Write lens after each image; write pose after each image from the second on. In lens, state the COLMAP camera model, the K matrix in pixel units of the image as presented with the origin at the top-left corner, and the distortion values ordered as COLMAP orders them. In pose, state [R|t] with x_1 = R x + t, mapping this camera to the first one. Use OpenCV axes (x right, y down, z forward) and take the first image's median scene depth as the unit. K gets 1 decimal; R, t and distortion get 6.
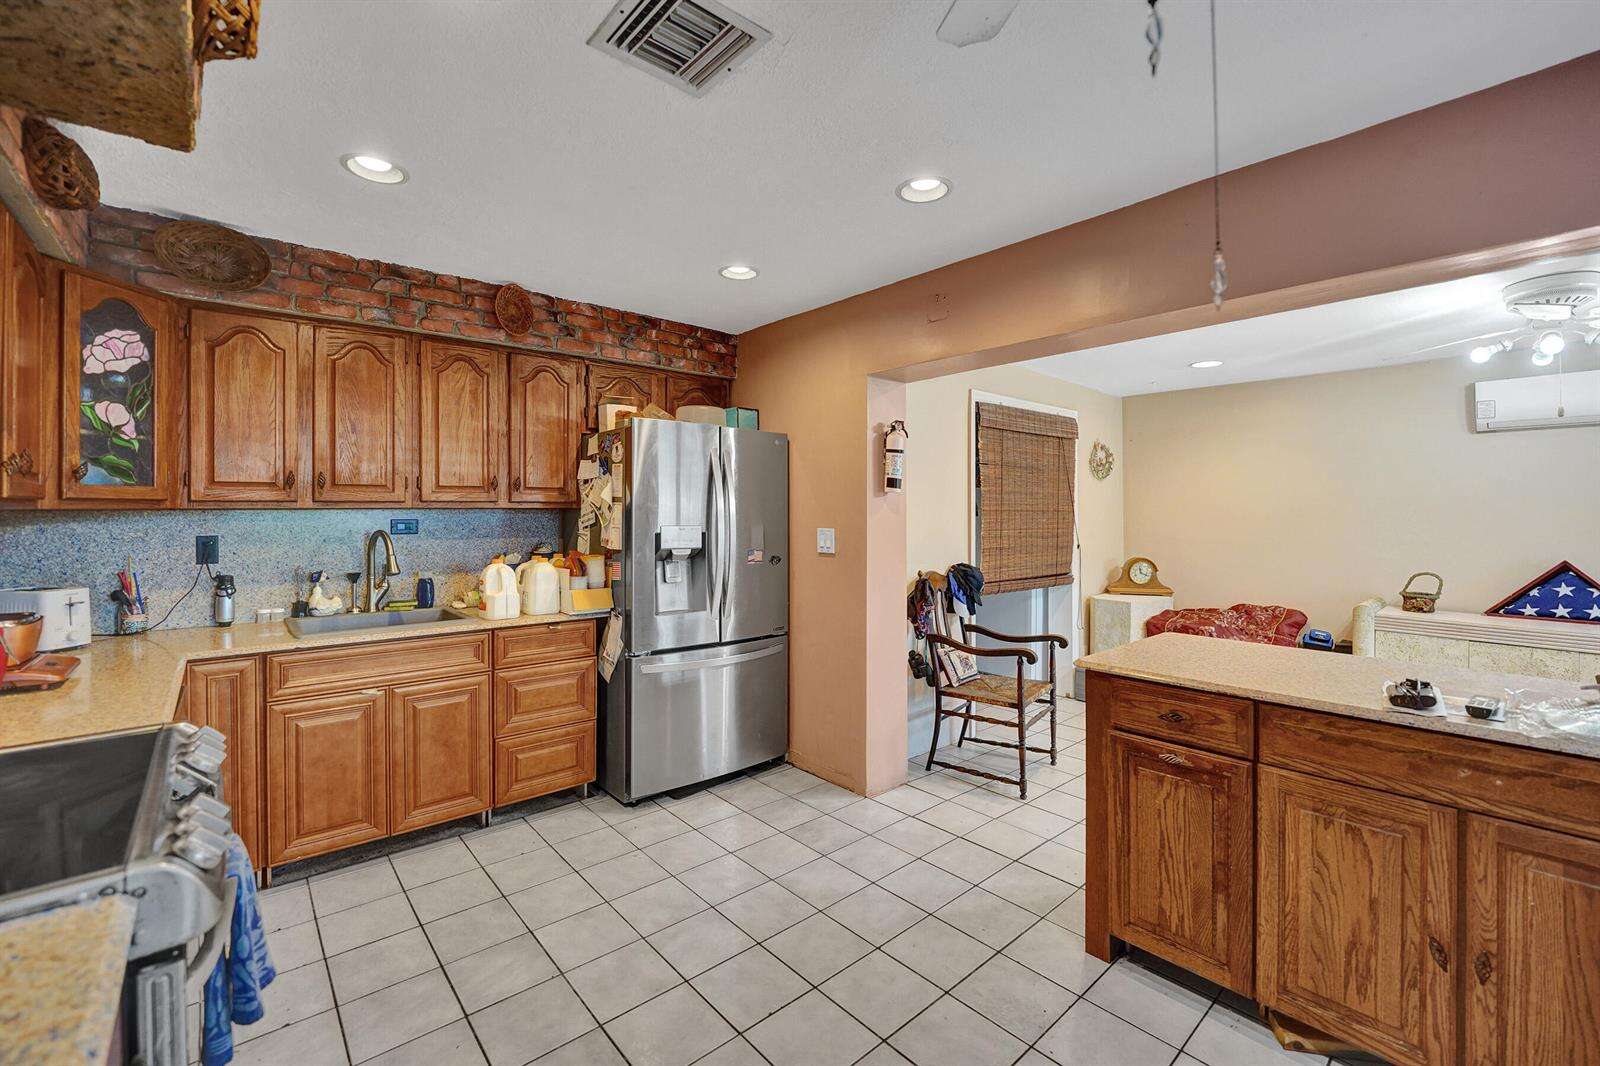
lens RADIAL K [[663.7, 0, 805.9], [0, 663.7, 516.1], [0, 0, 1]] dist [-0.012007, 0.001353]
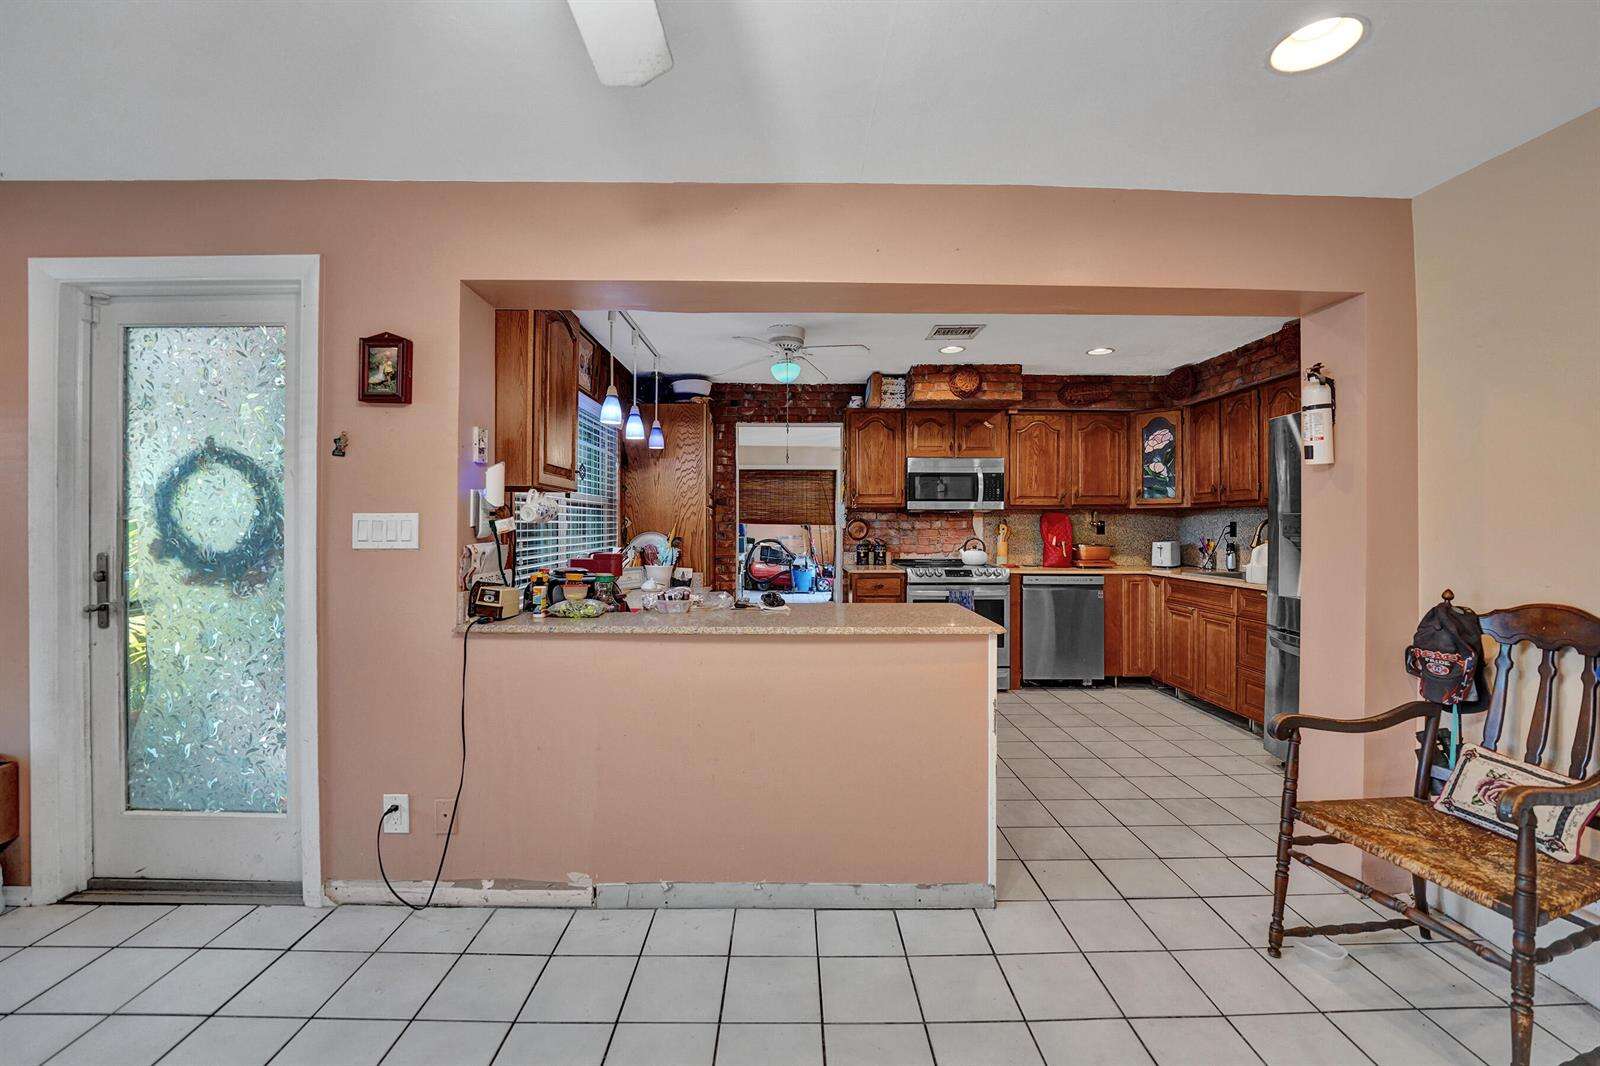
lens RADIAL K [[663.7, 0, 798.9], [0, 663.7, 520.7], [0, 0, 1]] dist [-0.012007, 0.001353]
pose [[-0.652988, -0.005298, -0.757350, 1.140957], [-0.006414, 0.999978, -0.001465, 0.033938], [0.757341, 0.003900, -0.653008, 1.141580]]
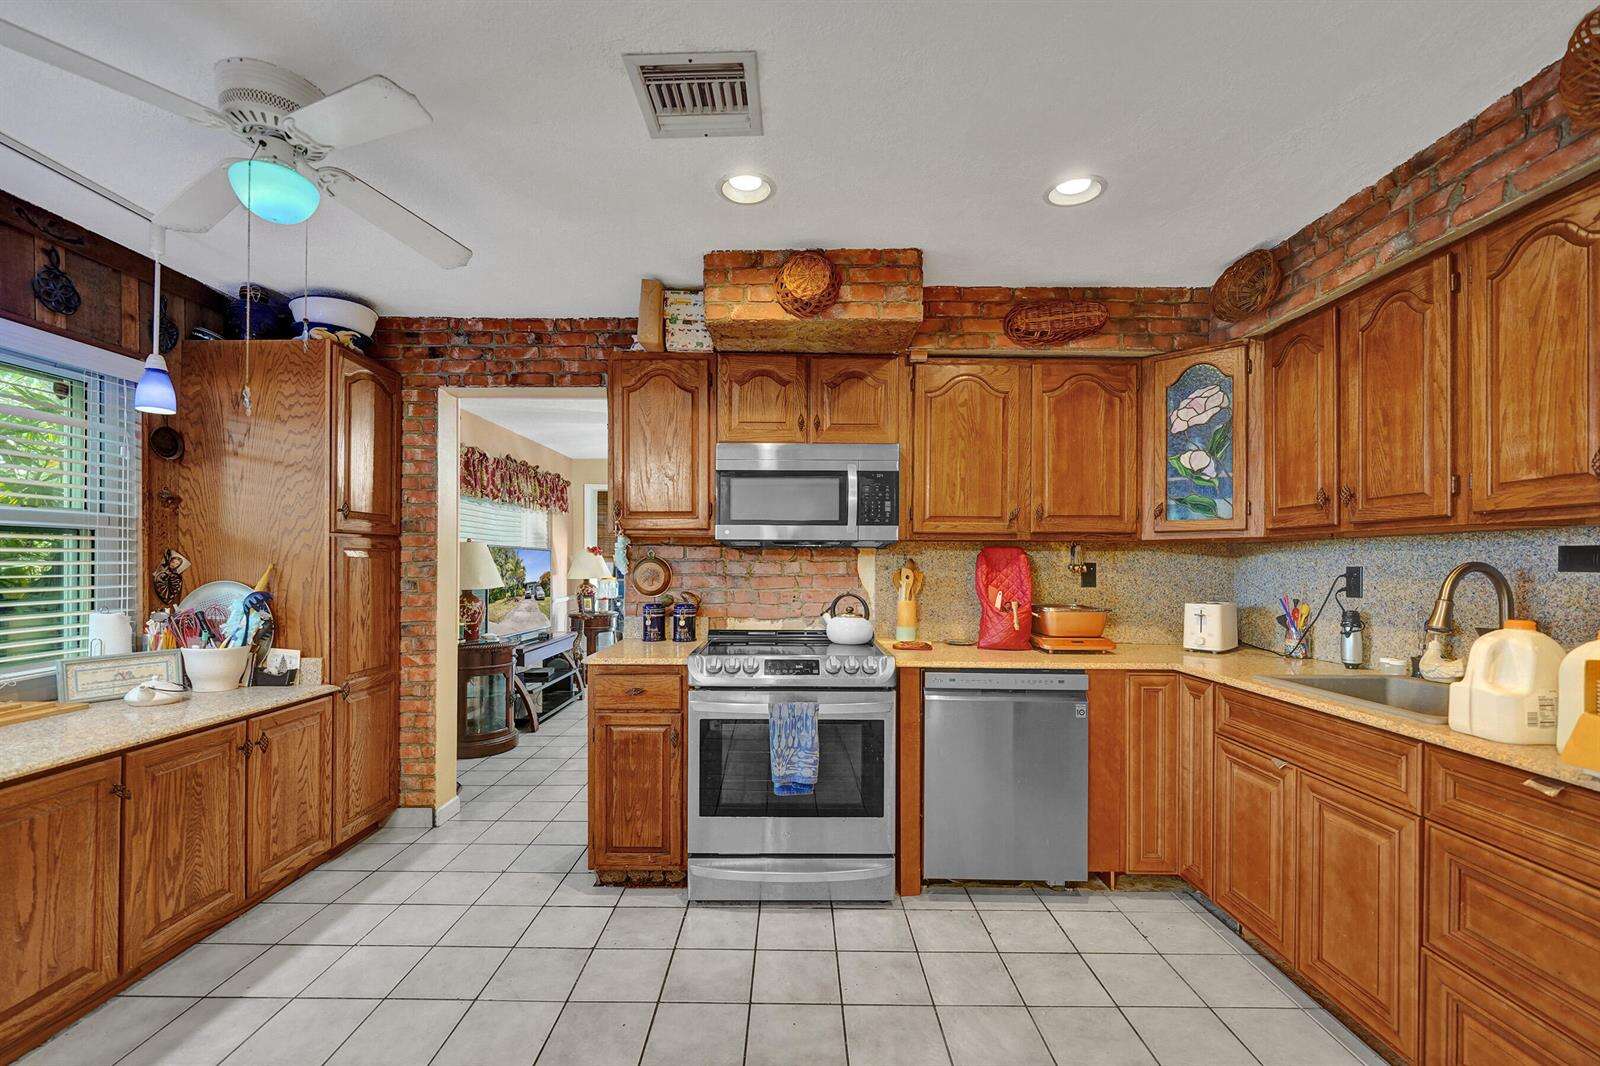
lens RADIAL K [[663.7, 0, 786.7], [0, 663.7, 557.4], [0, 0, 1]] dist [-0.012007, 0.001353]
pose [[-0.675791, -0.007473, -0.737056, 0.257926], [-0.010987, 0.999940, -0.000065, 0.023458], [0.737012, 0.008054, -0.675832, 0.920021]]
